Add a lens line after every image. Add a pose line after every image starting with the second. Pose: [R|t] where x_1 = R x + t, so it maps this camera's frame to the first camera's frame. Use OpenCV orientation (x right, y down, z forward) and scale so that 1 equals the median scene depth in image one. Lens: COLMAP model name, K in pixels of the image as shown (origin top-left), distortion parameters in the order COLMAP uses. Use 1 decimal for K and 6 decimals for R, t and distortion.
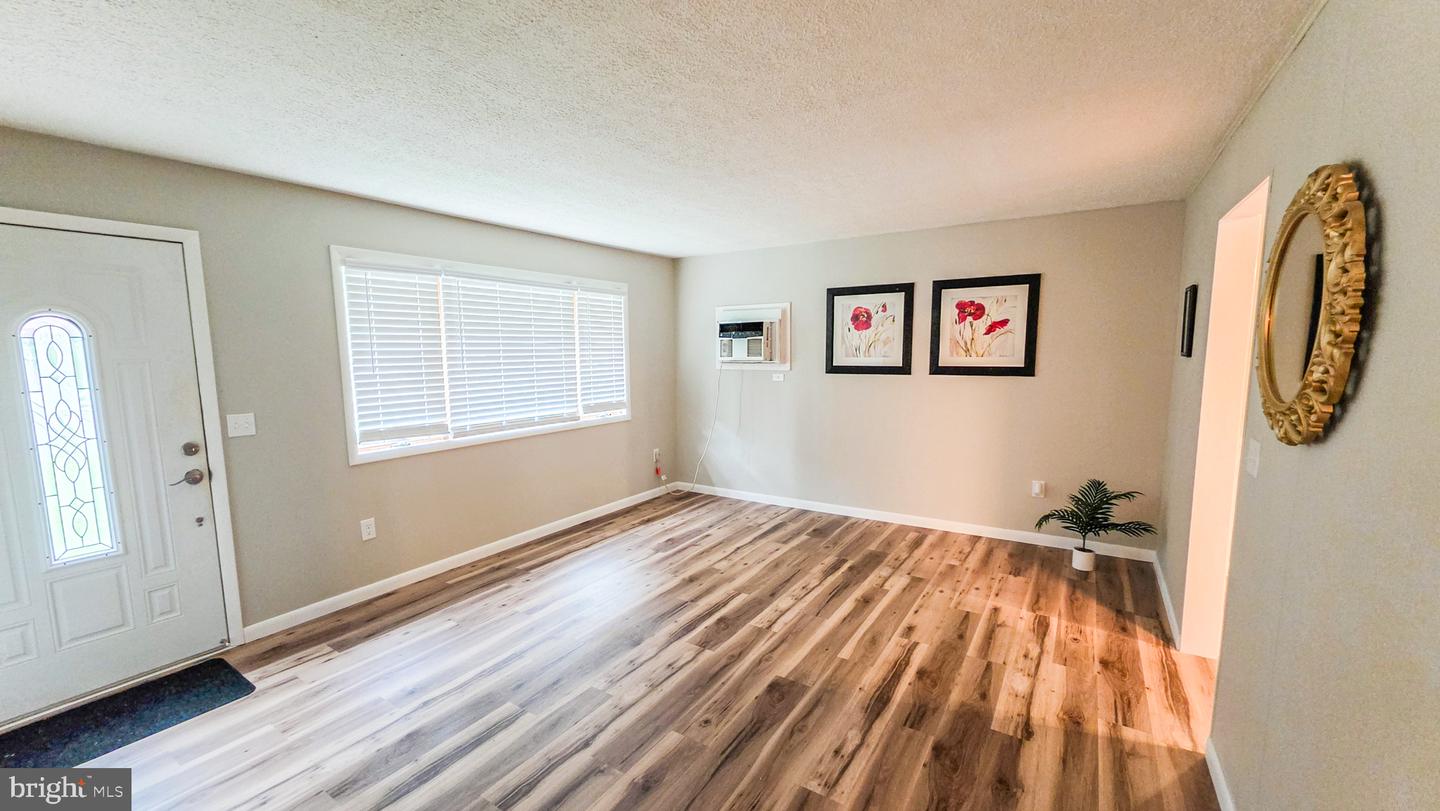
lens RADIAL K [[575.4, 0, 706.4], [0, 575.4, 416.5], [0, 0, 1]] dist [-0.000730, -0.000132]
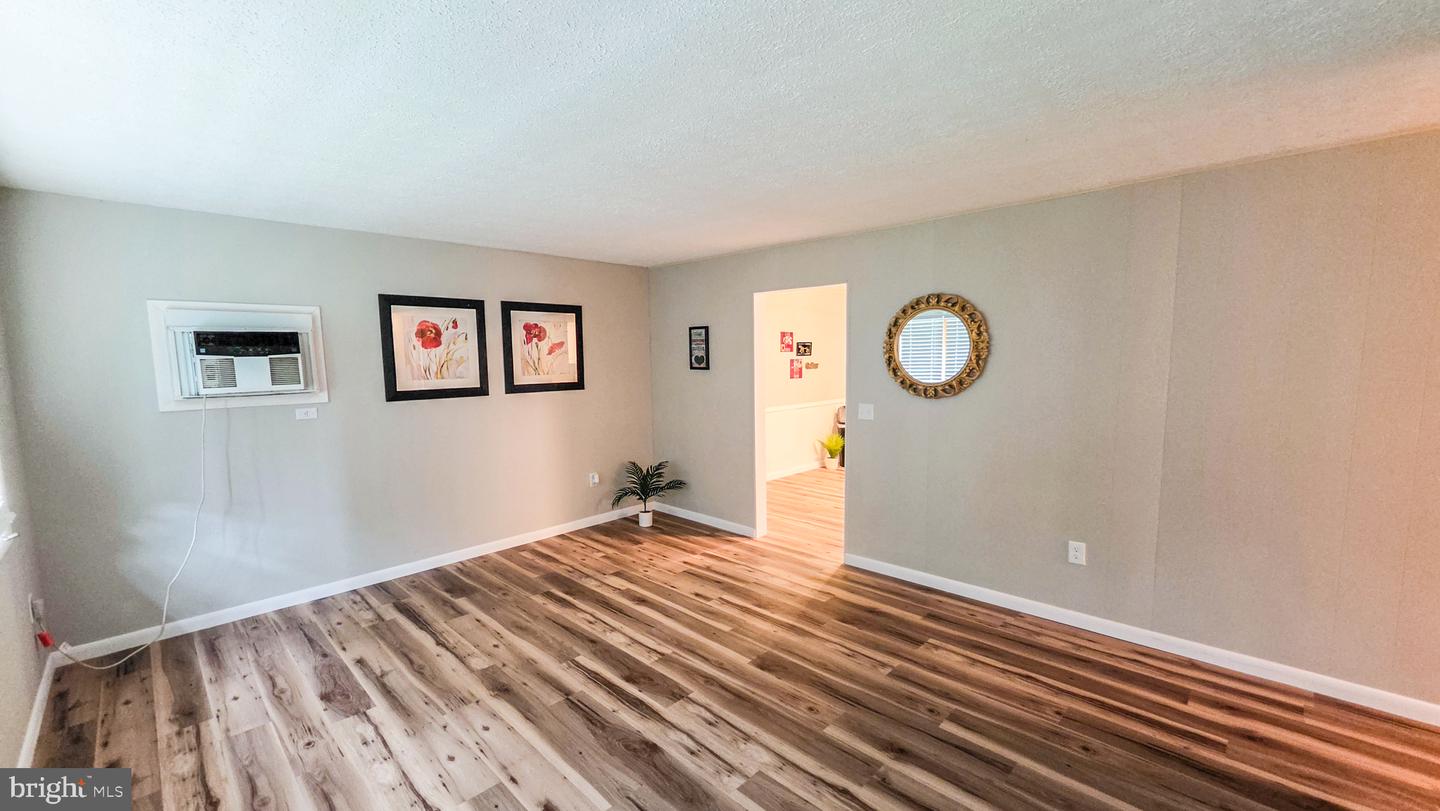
lens RADIAL K [[575.4, 0, 706.4], [0, 575.4, 416.5], [0, 0, 1]] dist [-0.000730, -0.000132]
pose [[0.189276, -0.094829, 0.977334, -0.551350], [0.131612, 0.988795, 0.070452, -0.060933], [-0.973064, 0.115294, 0.199636, 0.483273]]
